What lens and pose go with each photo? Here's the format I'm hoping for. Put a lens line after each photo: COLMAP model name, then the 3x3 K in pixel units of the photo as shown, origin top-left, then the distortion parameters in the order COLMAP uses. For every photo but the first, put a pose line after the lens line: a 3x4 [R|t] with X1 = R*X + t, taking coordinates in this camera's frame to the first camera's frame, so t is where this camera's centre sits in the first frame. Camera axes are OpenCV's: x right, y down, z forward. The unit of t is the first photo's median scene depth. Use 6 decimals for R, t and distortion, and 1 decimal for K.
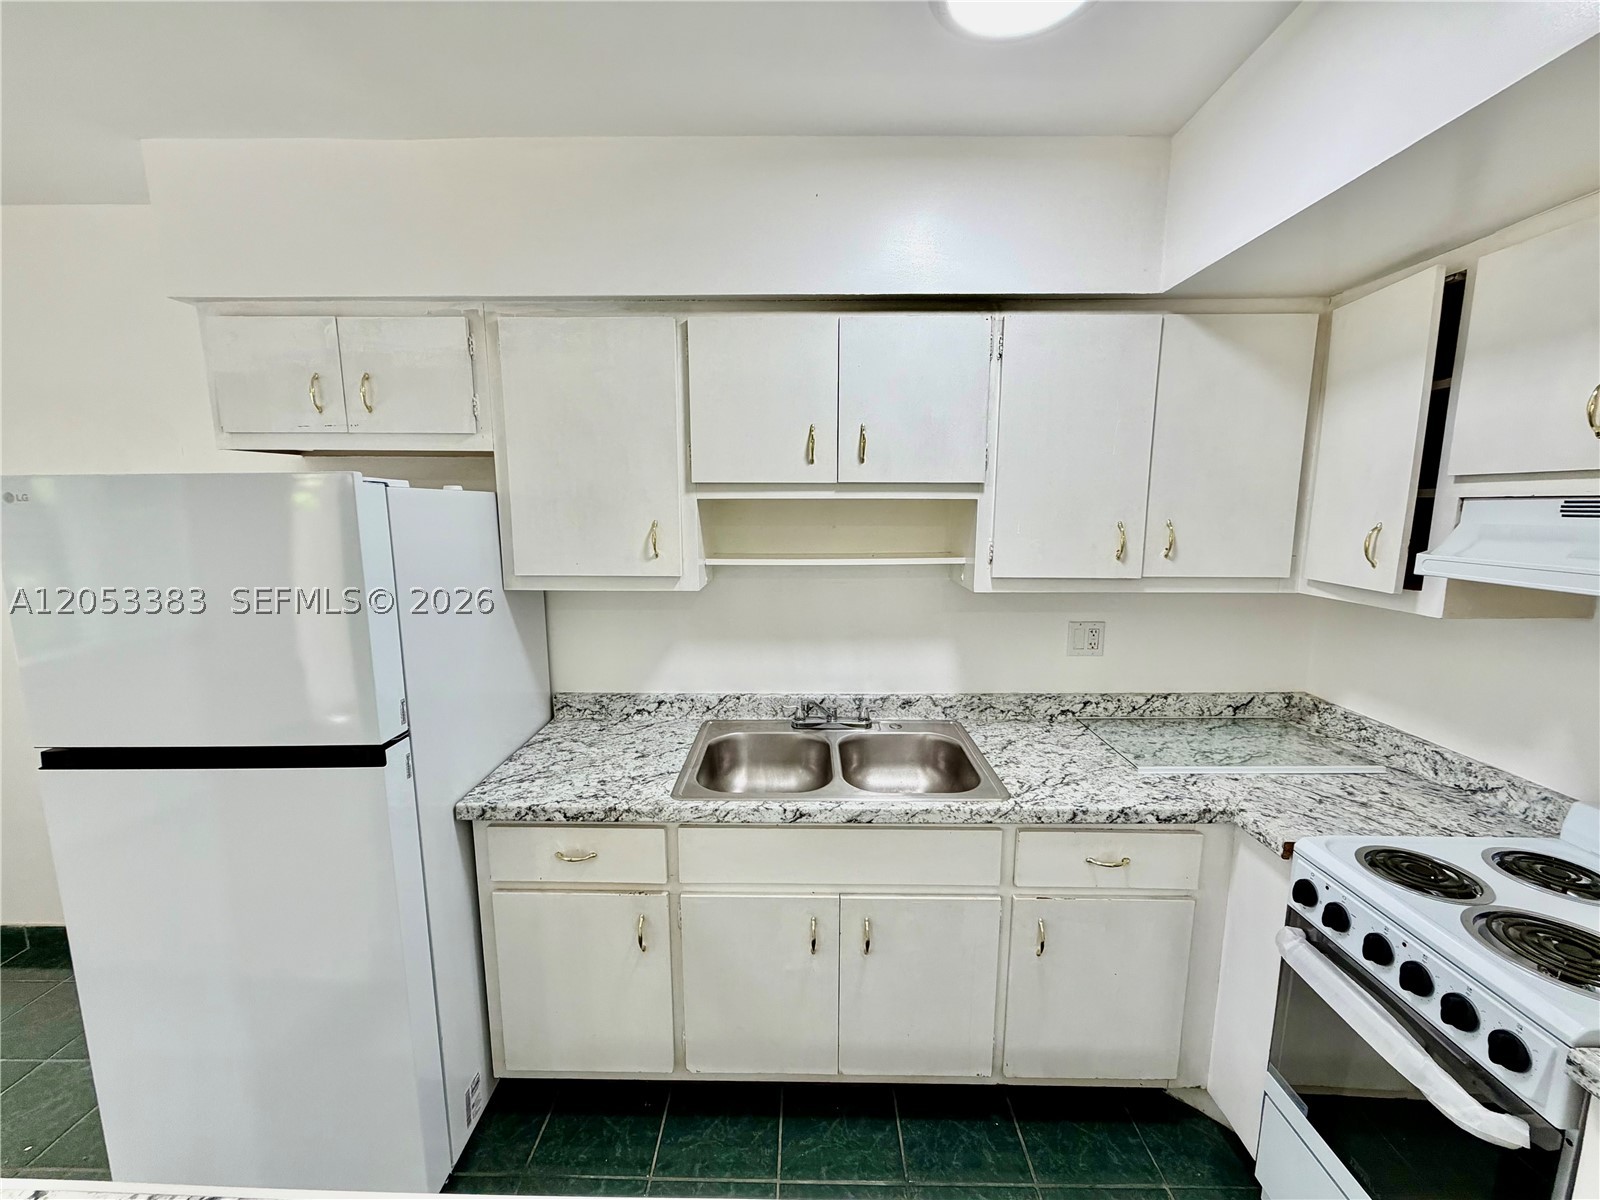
lens RADIAL K [[637.7, 0, 796.6], [0, 637.7, 598.7], [0, 0, 1]] dist [0.000065, 0.000158]
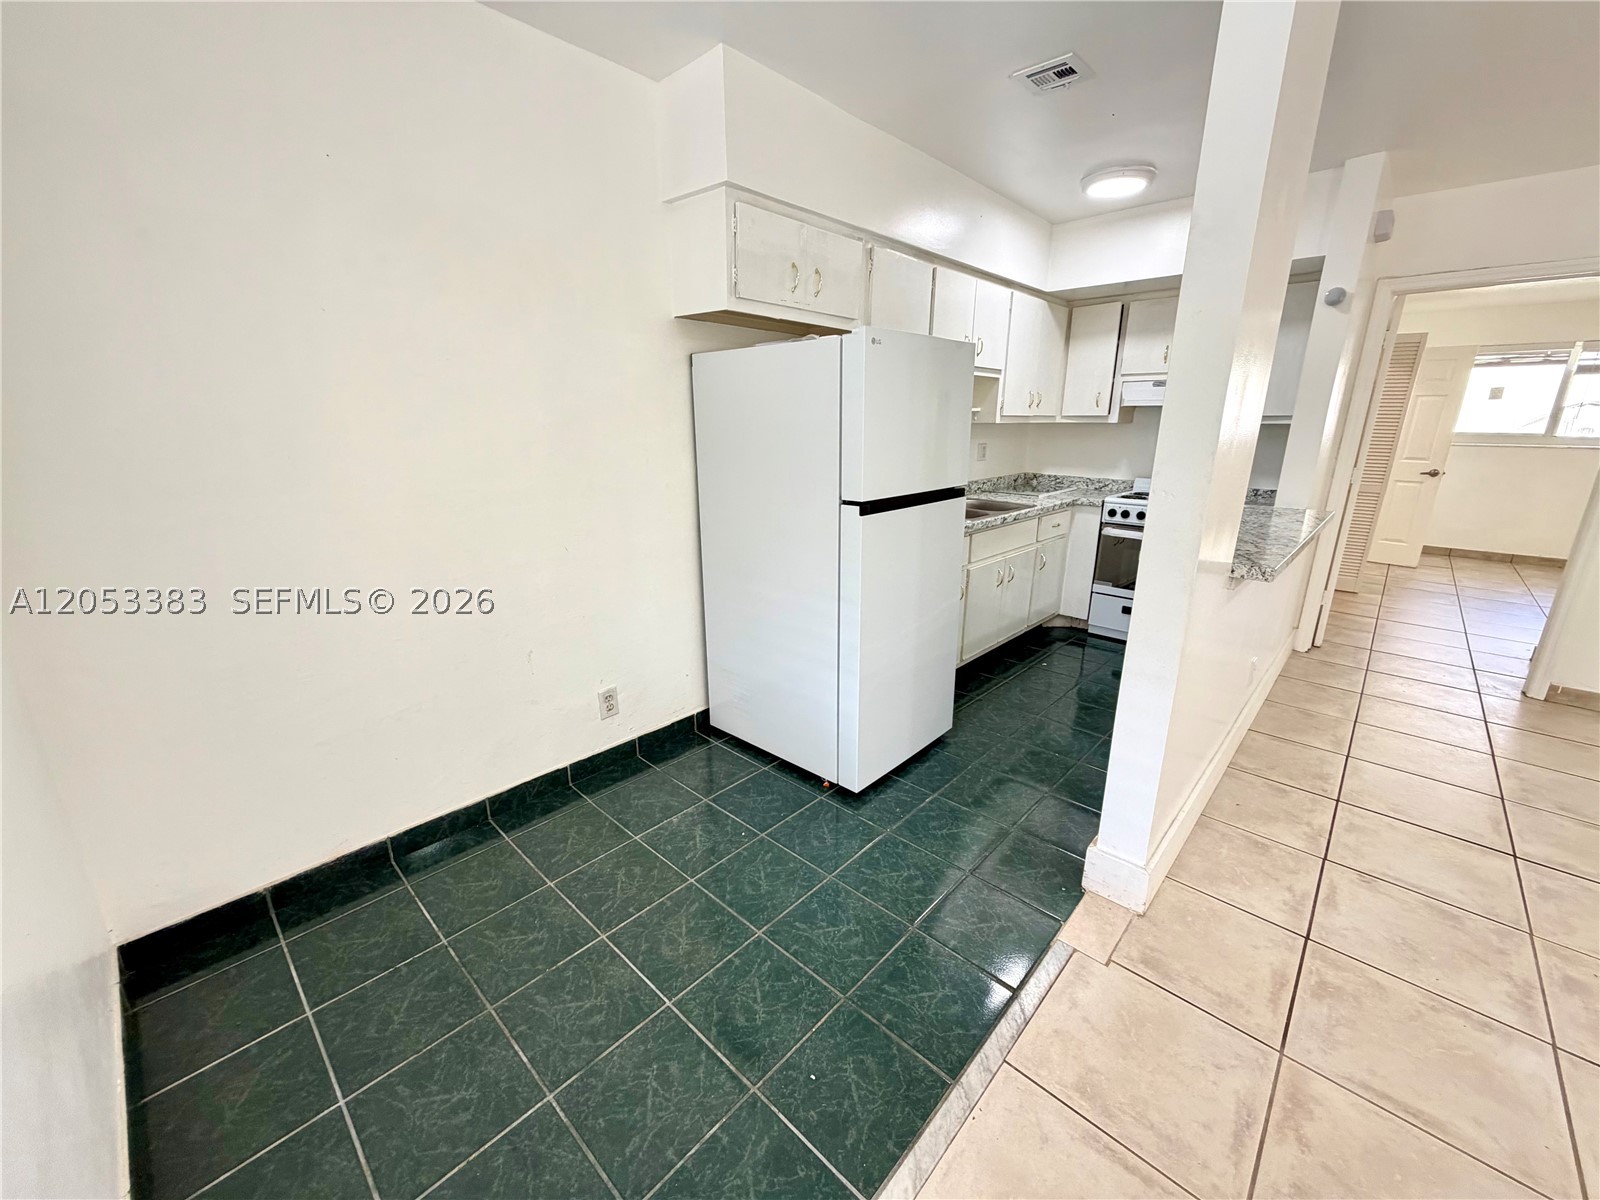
lens RADIAL K [[637.7, 0, 796.6], [0, 637.7, 598.7], [0, 0, 1]] dist [0.000065, 0.000158]
pose [[0.675392, -0.197746, 0.710452, -1.872375], [0.105938, 0.979402, 0.171896, 0.133202], [-0.729810, -0.040833, 0.682429, -0.001612]]
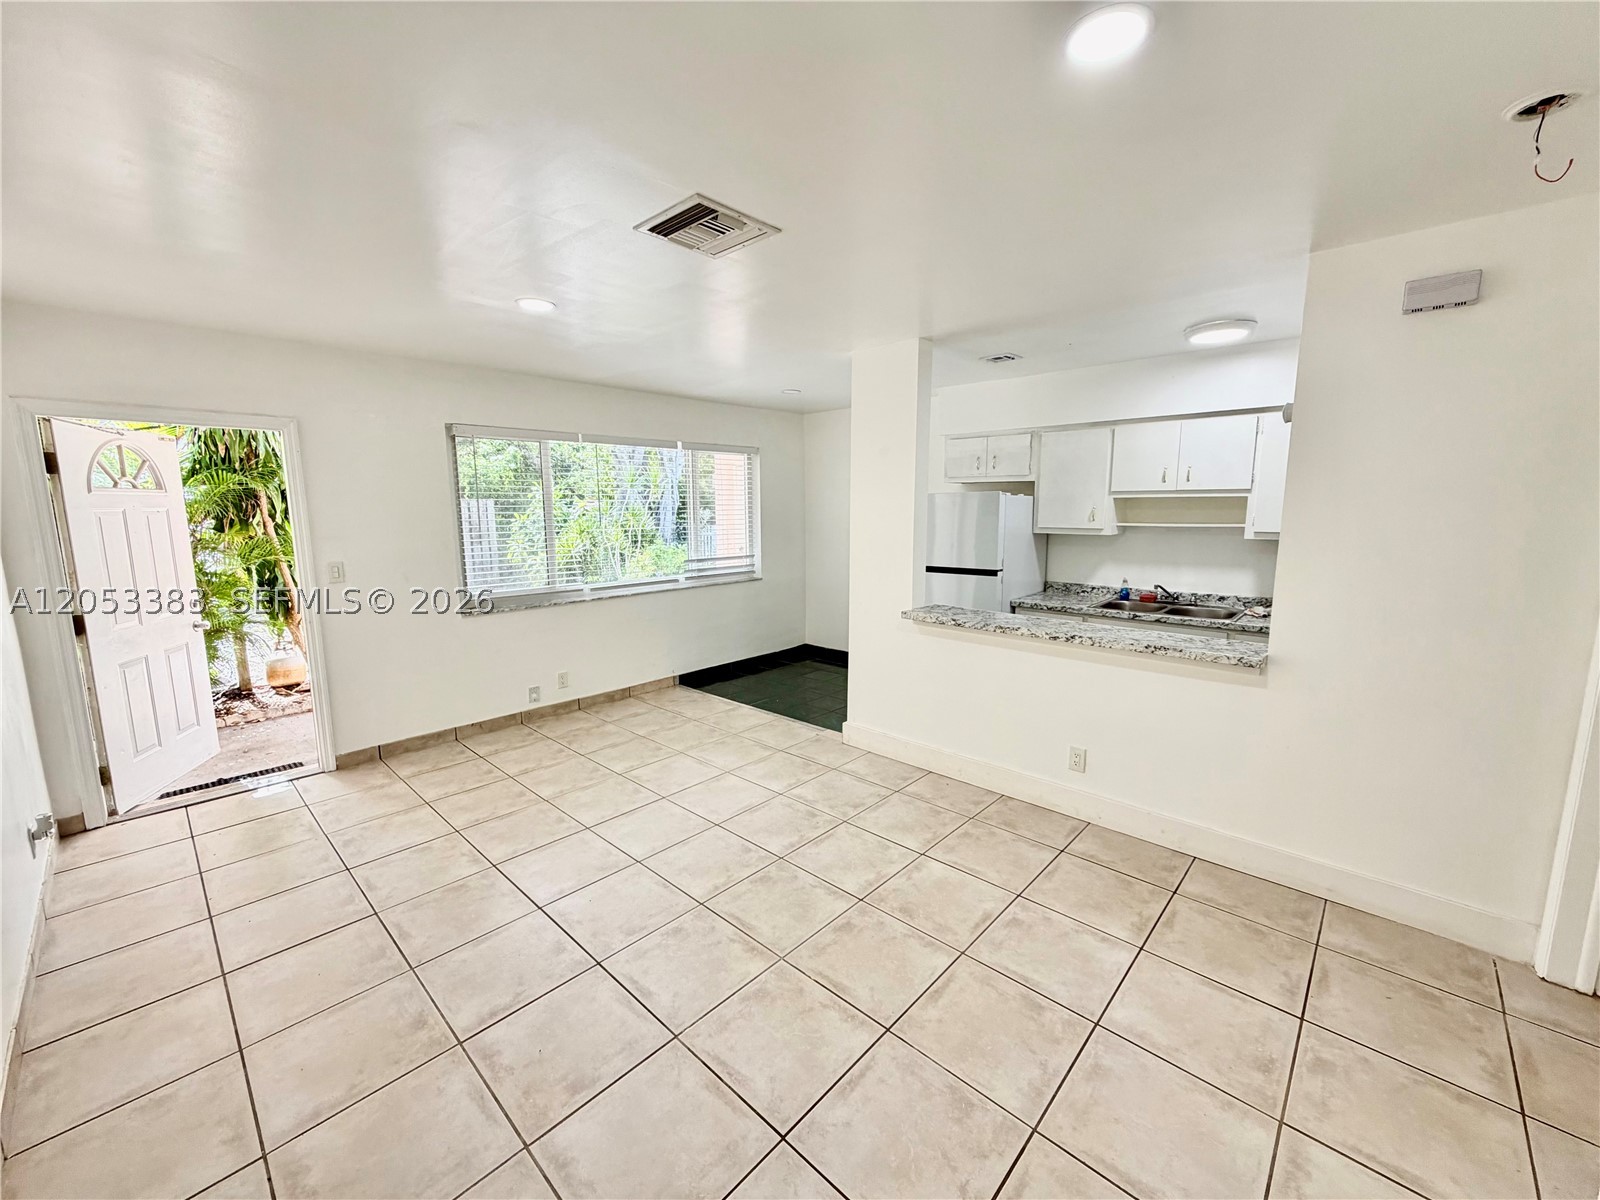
lens RADIAL K [[637.7, 0, 796.6], [0, 637.7, 598.7], [0, 0, 1]] dist [0.000065, 0.000158]
pose [[0.735486, 0.094949, -0.670853, 0.655687], [-0.097066, 0.994684, 0.034364, 0.276077], [0.670550, 0.039843, 0.740793, -1.694051]]
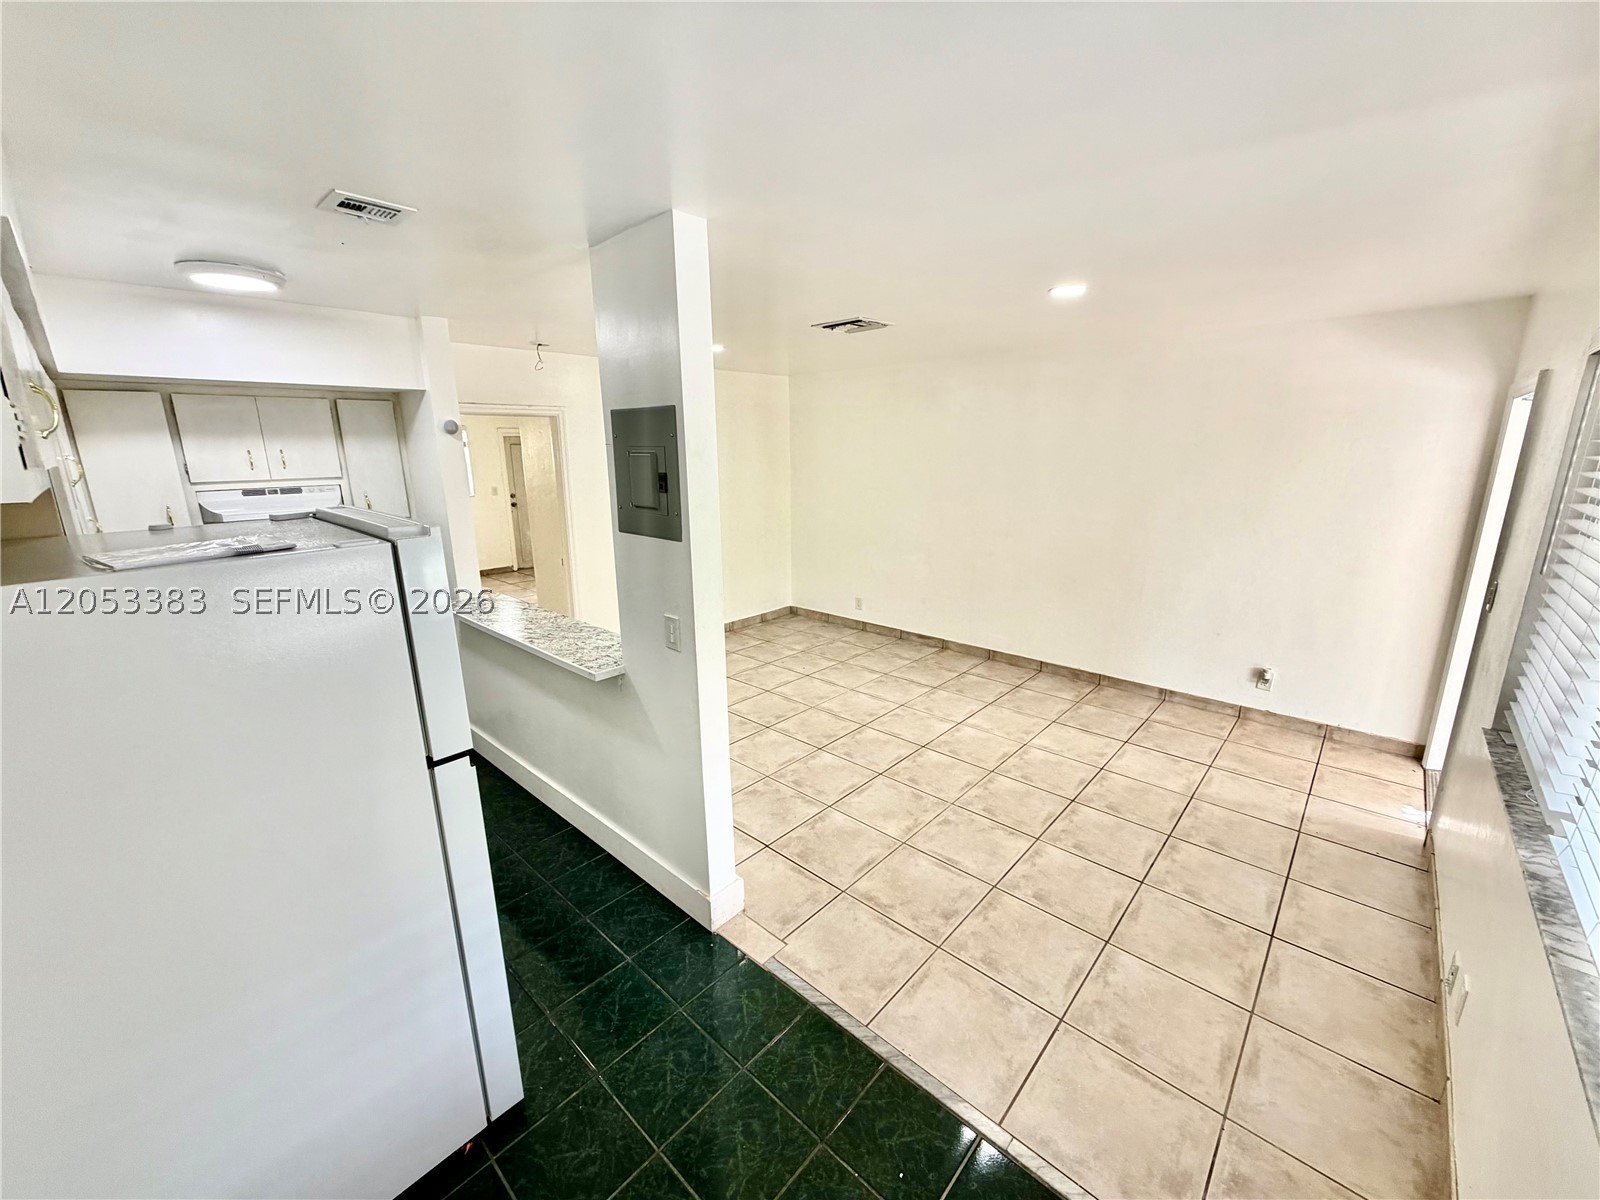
lens RADIAL K [[637.7, 0, 796.6], [0, 637.7, 598.7], [0, 0, 1]] dist [0.000065, 0.000158]
pose [[-0.746355, -0.150862, 0.648224, -1.772016], [0.108910, 0.933157, 0.342572, -0.276310], [-0.656577, 0.326279, -0.680036, 0.982871]]
